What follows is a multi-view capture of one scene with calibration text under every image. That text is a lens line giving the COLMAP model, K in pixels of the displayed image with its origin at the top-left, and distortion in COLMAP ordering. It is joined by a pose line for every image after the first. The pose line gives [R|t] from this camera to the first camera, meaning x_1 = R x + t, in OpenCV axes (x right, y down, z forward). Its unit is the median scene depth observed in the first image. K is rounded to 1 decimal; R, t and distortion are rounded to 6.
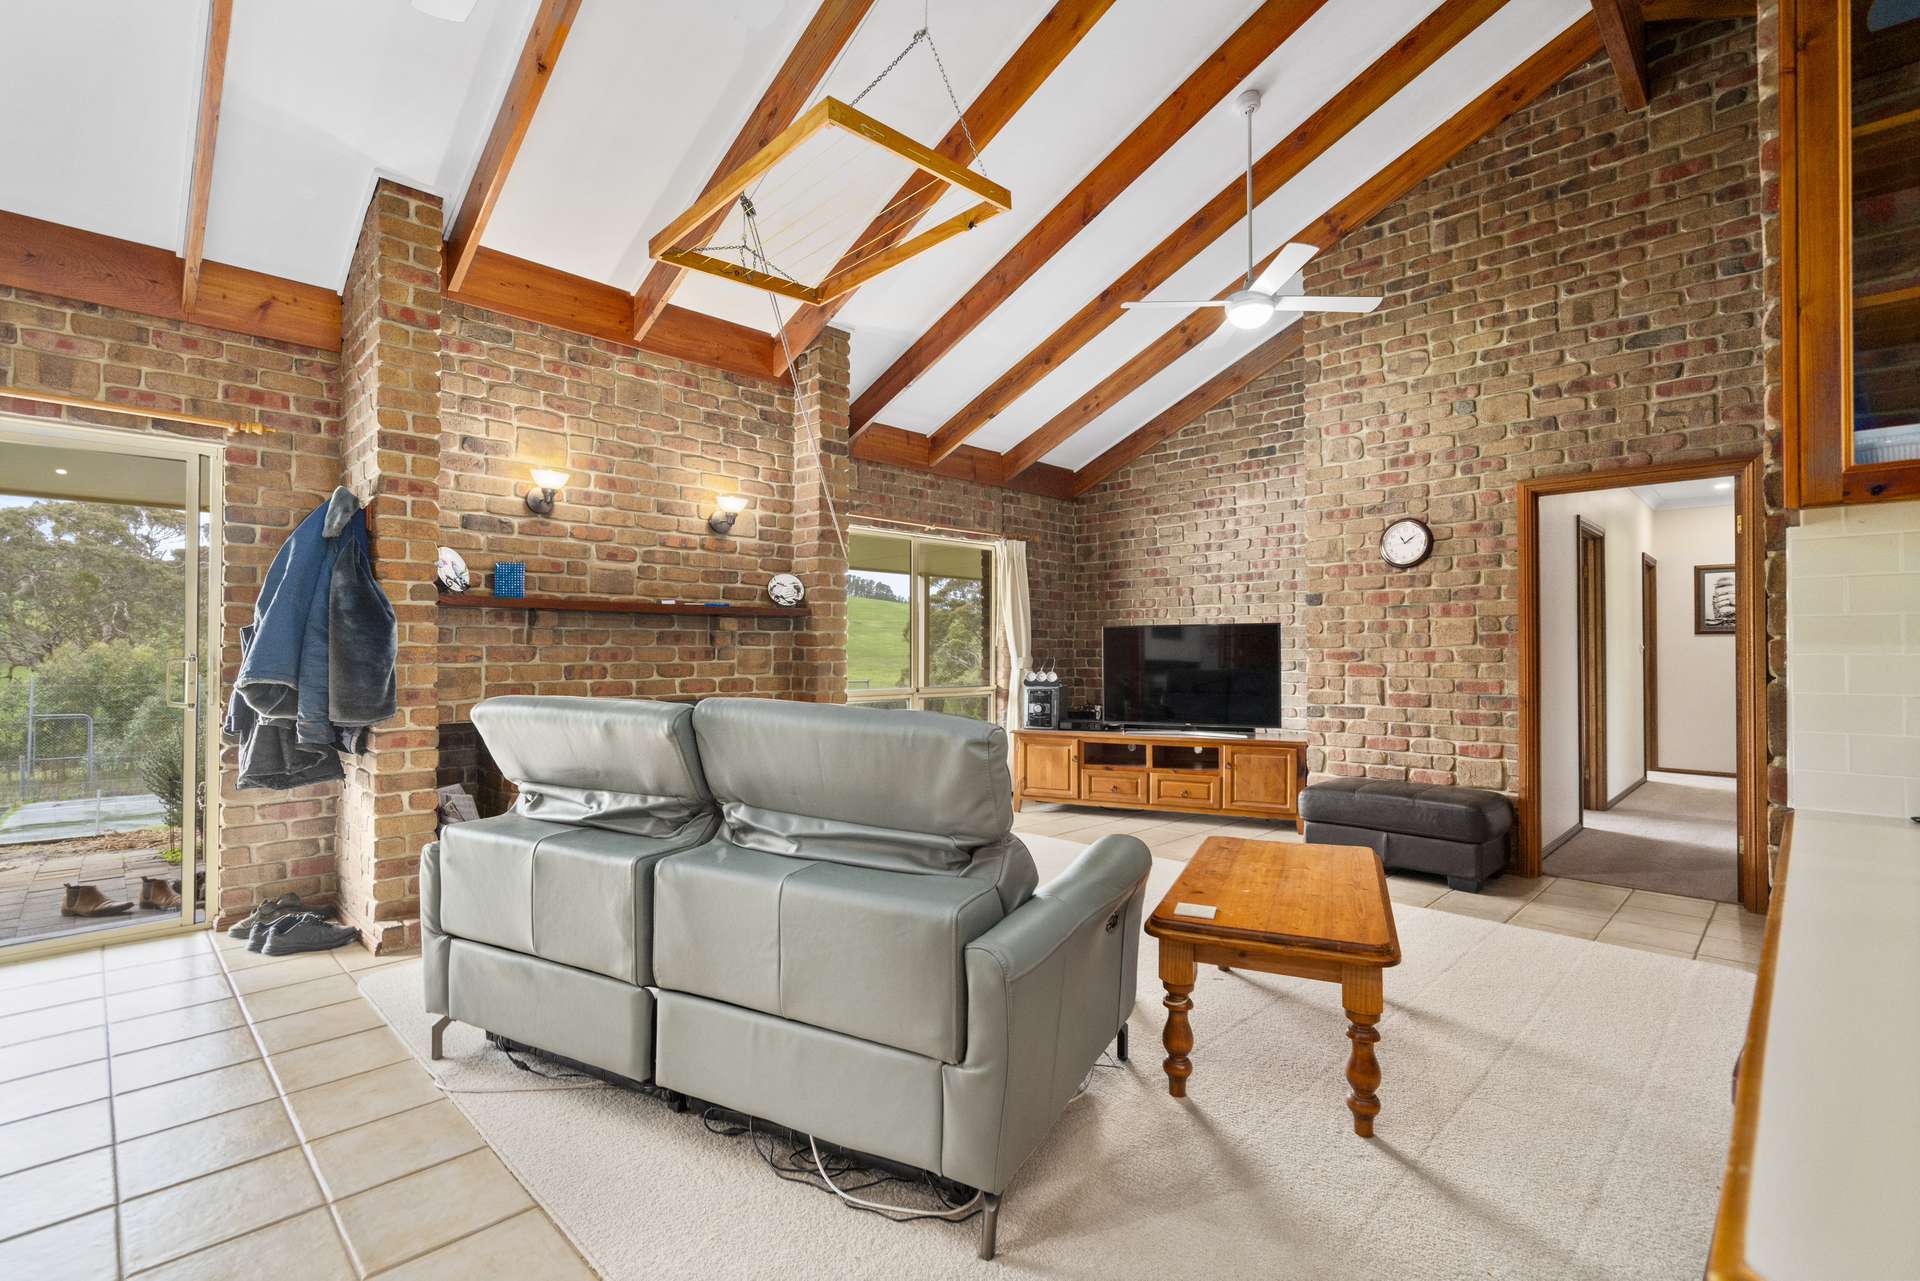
lens RADIAL K [[882.4, 0, 956.0], [0, 882.4, 644.0], [0, 0, 1]] dist [0.003300, 0.000538]
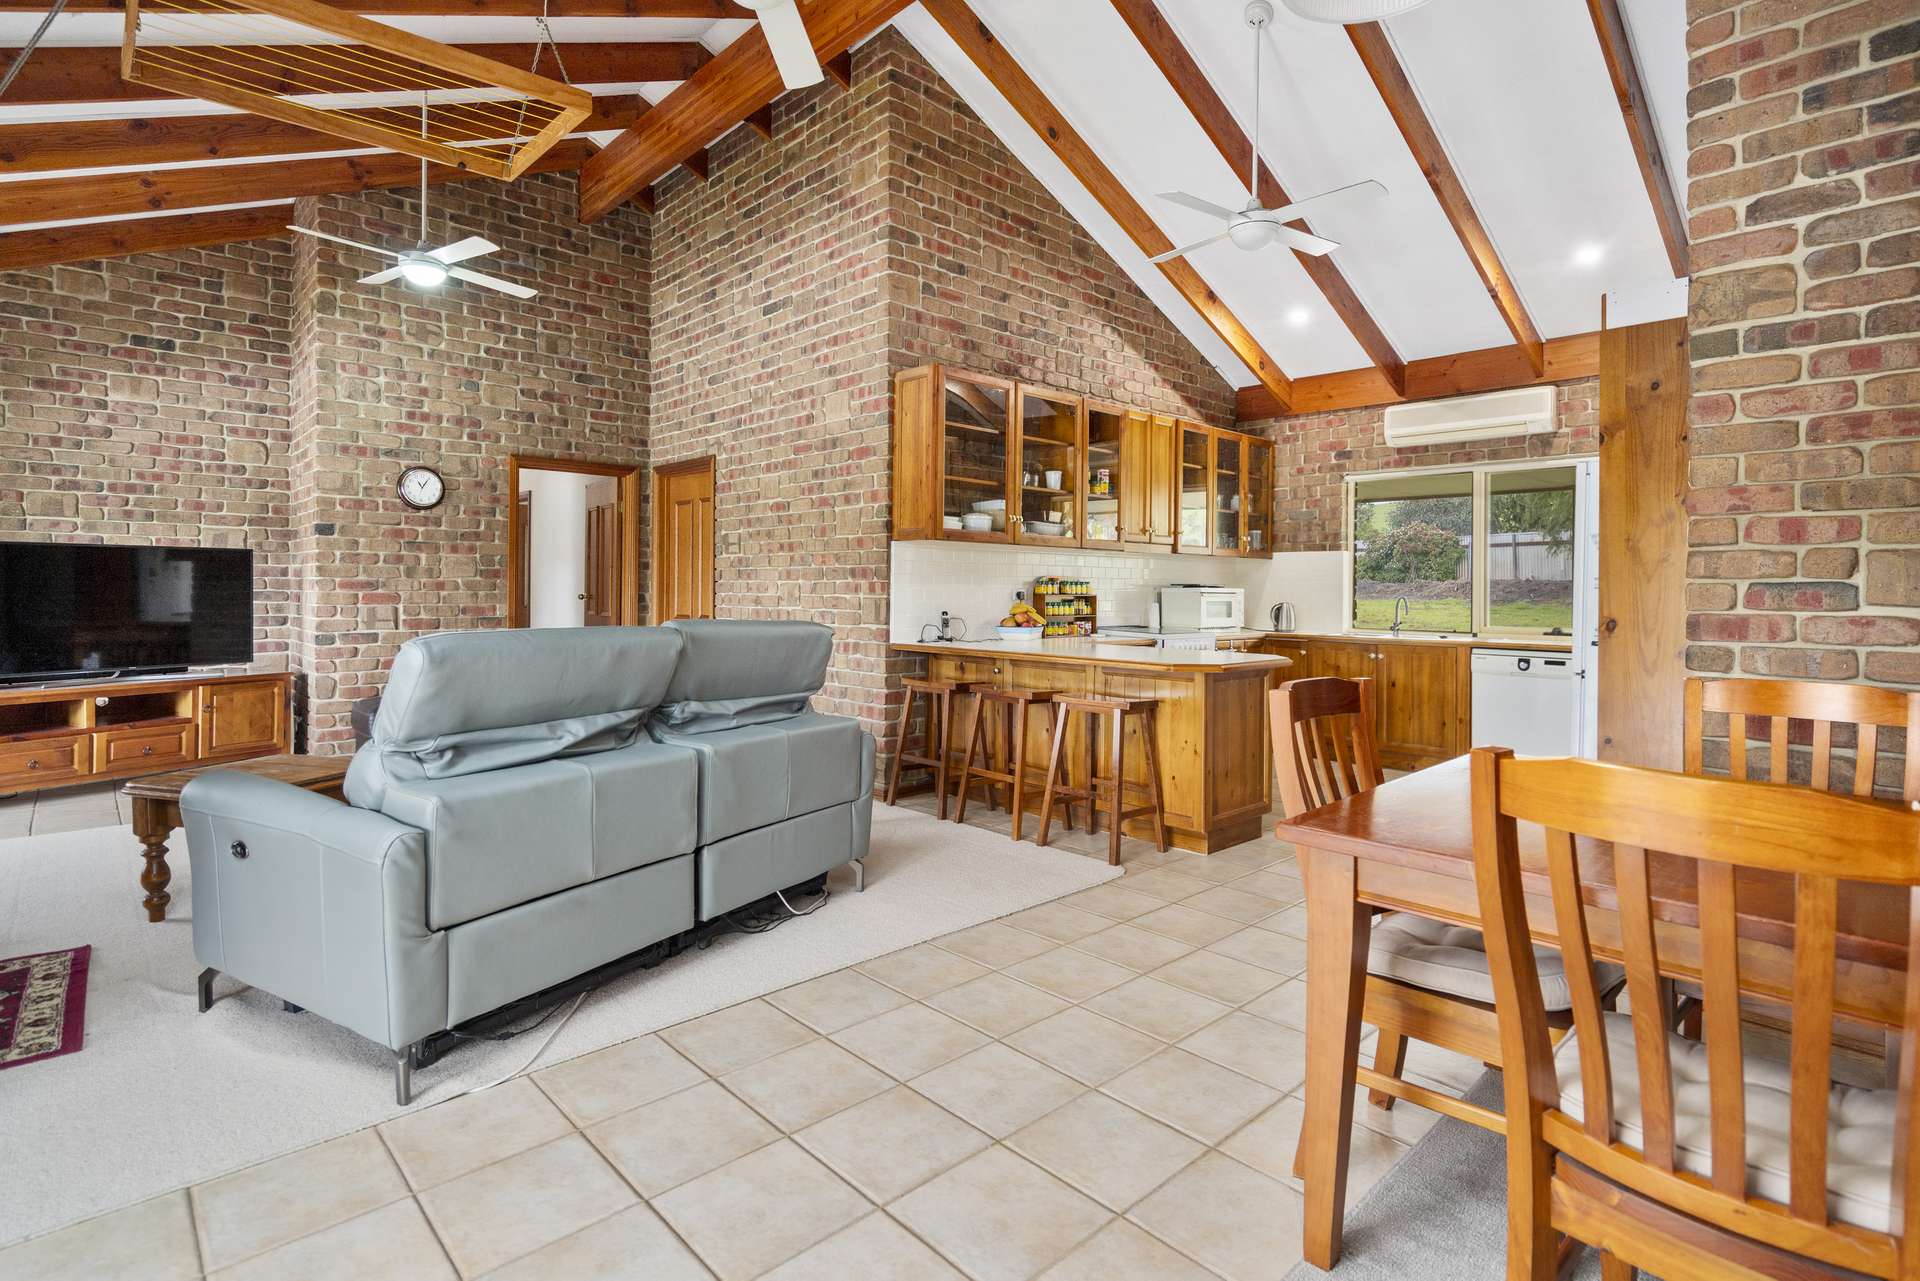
lens RADIAL K [[941.3, 0, 972.9], [0, 941.3, 591.8], [0, 0, 1]] dist [0.016158, 0.000070]
pose [[0.023187, -0.003815, 0.999724, -0.707759], [-0.018230, 0.999825, 0.004238, 0.003538], [-0.999565, -0.018323, 0.023114, 0.245290]]
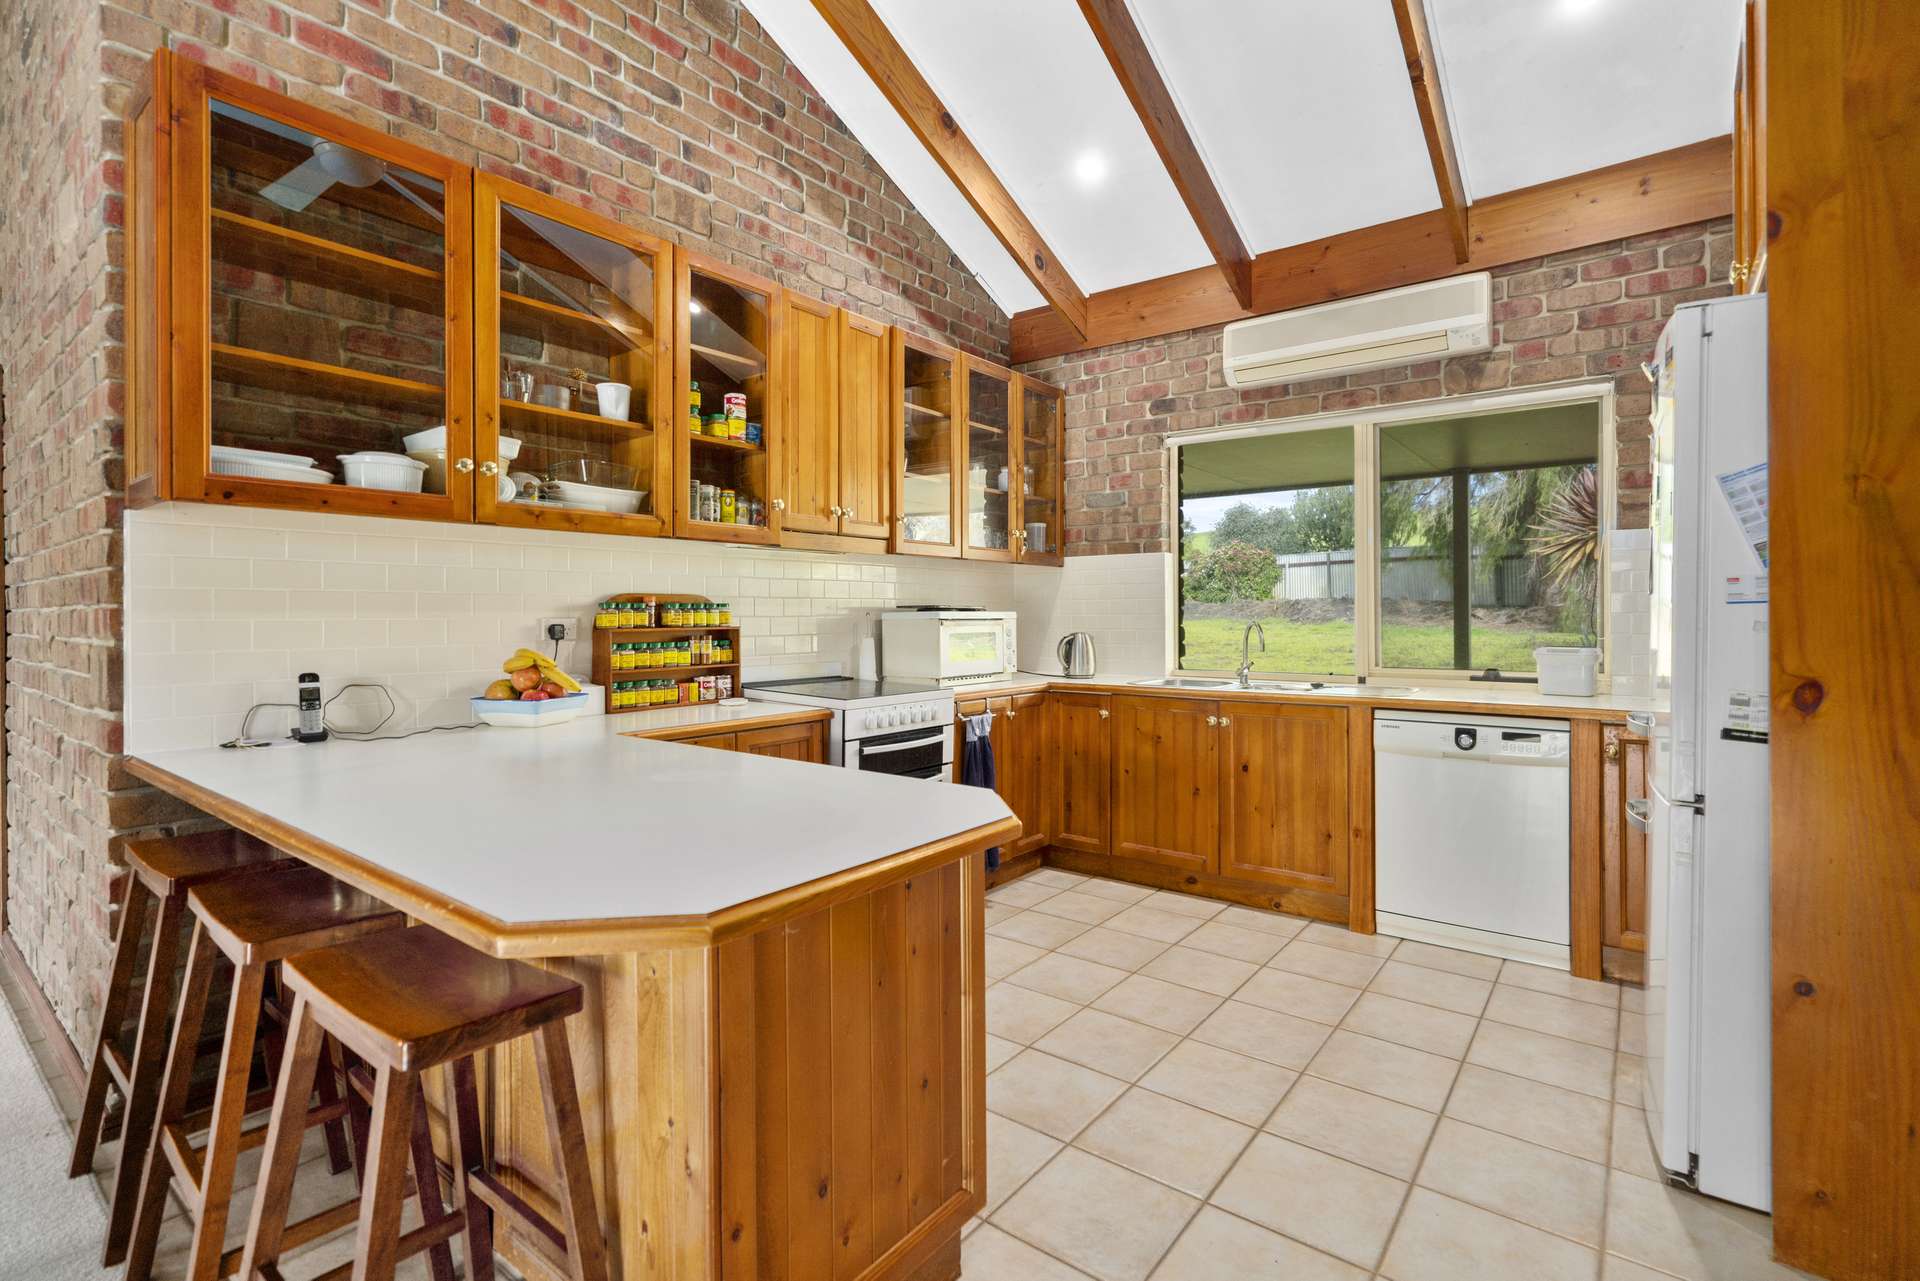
lens RADIAL K [[882.4, 0, 957.4], [0, 882.4, 623.8], [0, 0, 1]] dist [0.003300, 0.000538]
pose [[-0.117526, -0.012377, 0.992993, -0.102955], [-0.005179, 0.999916, 0.011851, -0.000975], [-0.993056, -0.003750, -0.117581, 0.021994]]
